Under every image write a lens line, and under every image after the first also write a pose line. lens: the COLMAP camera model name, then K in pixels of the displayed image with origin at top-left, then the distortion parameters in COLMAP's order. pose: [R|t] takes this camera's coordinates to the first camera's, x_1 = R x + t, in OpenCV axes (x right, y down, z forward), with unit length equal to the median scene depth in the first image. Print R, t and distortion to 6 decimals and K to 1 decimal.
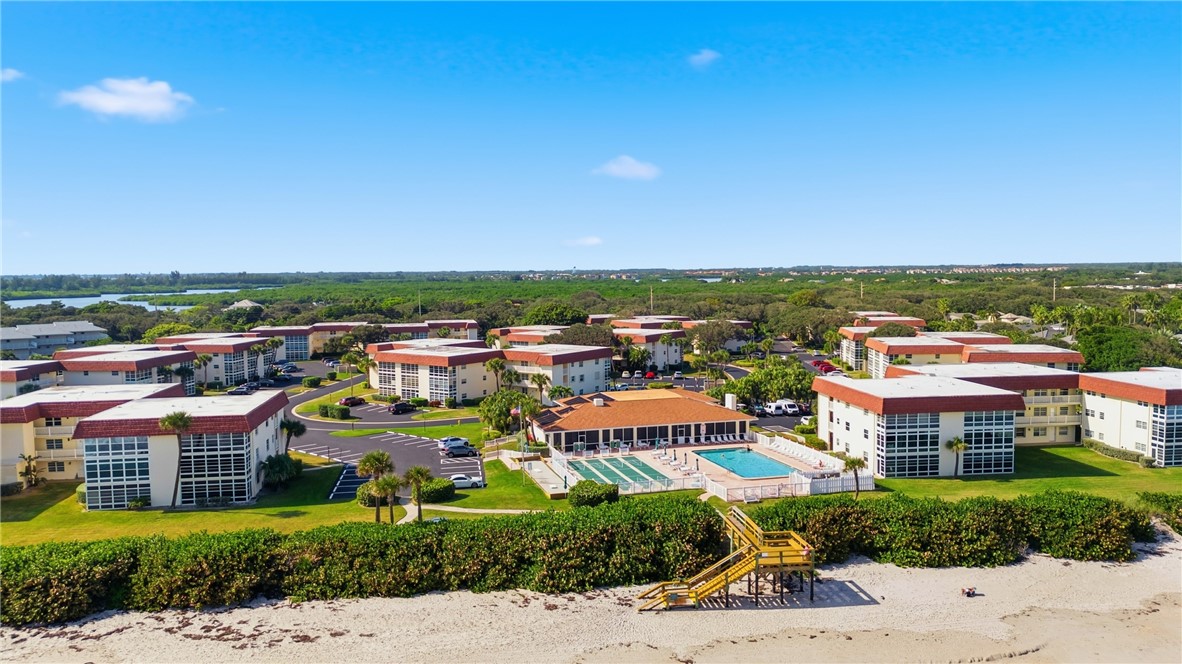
lens RADIAL K [[858.7, 0, 596.1], [0, 858.7, 332.4], [0, 0, 1]] dist [0.073219, -0.076743]
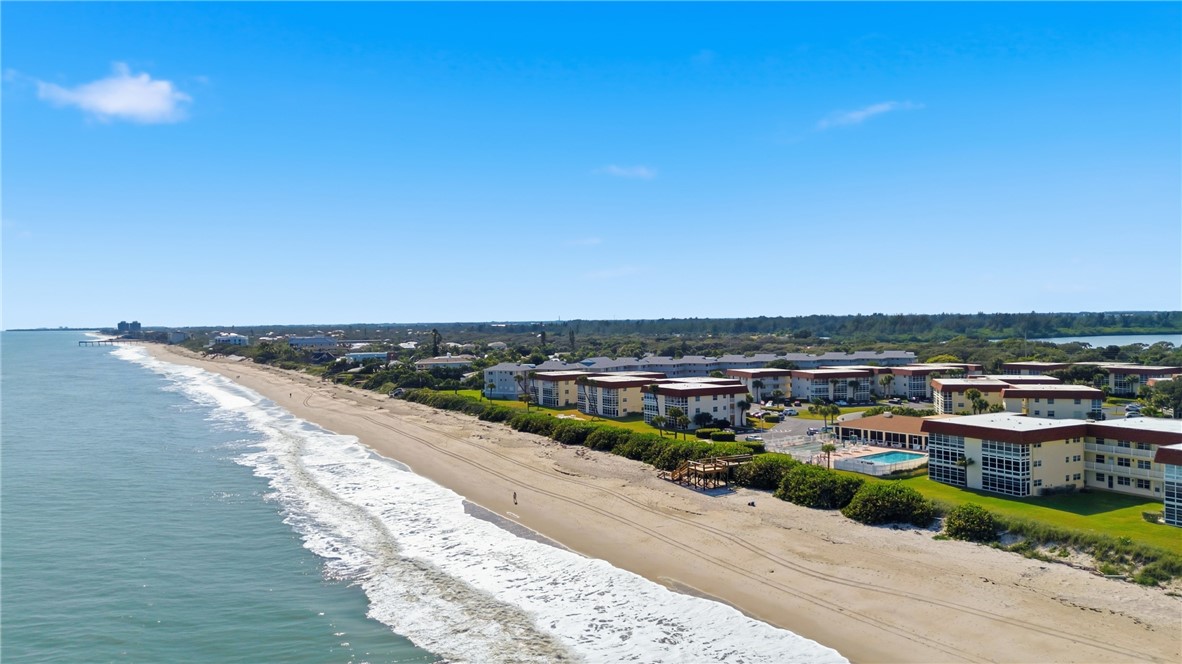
lens RADIAL K [[856.7, 0, 591.0], [0, 856.7, 332.0], [0, 0, 1]] dist [0.100239, -0.130075]
pose [[0.357540, 0.018485, -0.933715, 1.407139], [-0.057601, 0.998337, -0.002292, -0.029183], [0.932120, 0.054602, 0.358011, 0.006892]]
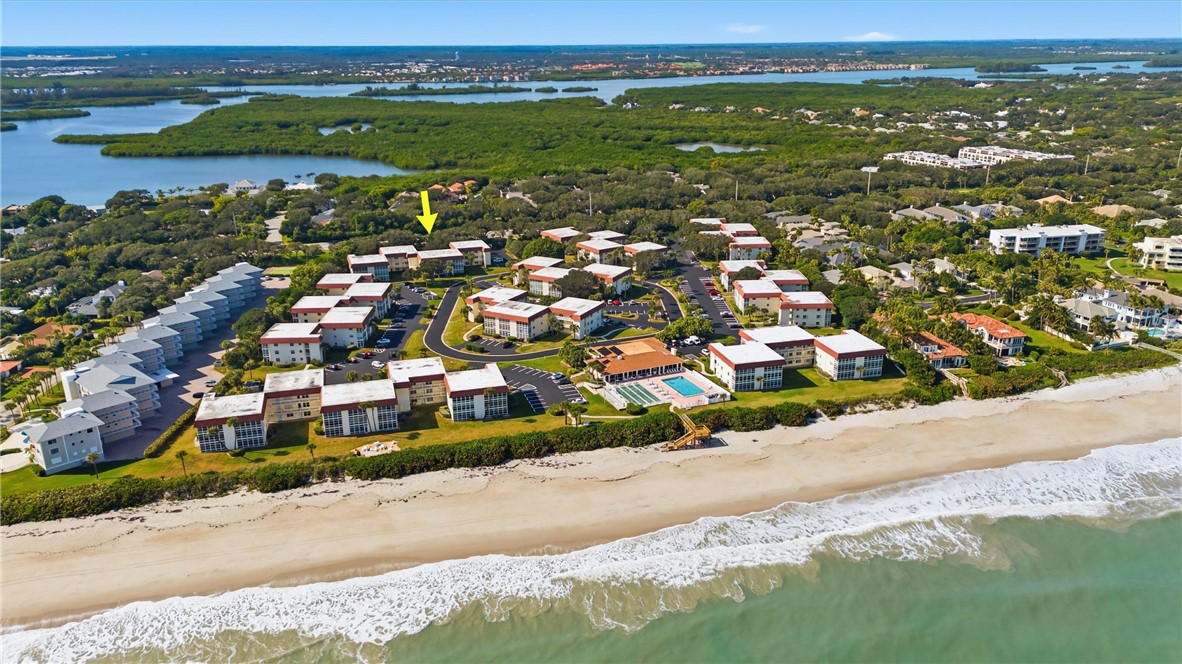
lens RADIAL K [[856.7, 0, 591.0], [0, 856.7, 332.0], [0, 0, 1]] dist [0.100239, -0.130075]
pose [[0.991574, -0.038329, 0.123741, -0.432804], [0.006611, 0.968952, 0.247160, -0.676056], [-0.129373, -0.244259, 0.961041, -1.463682]]
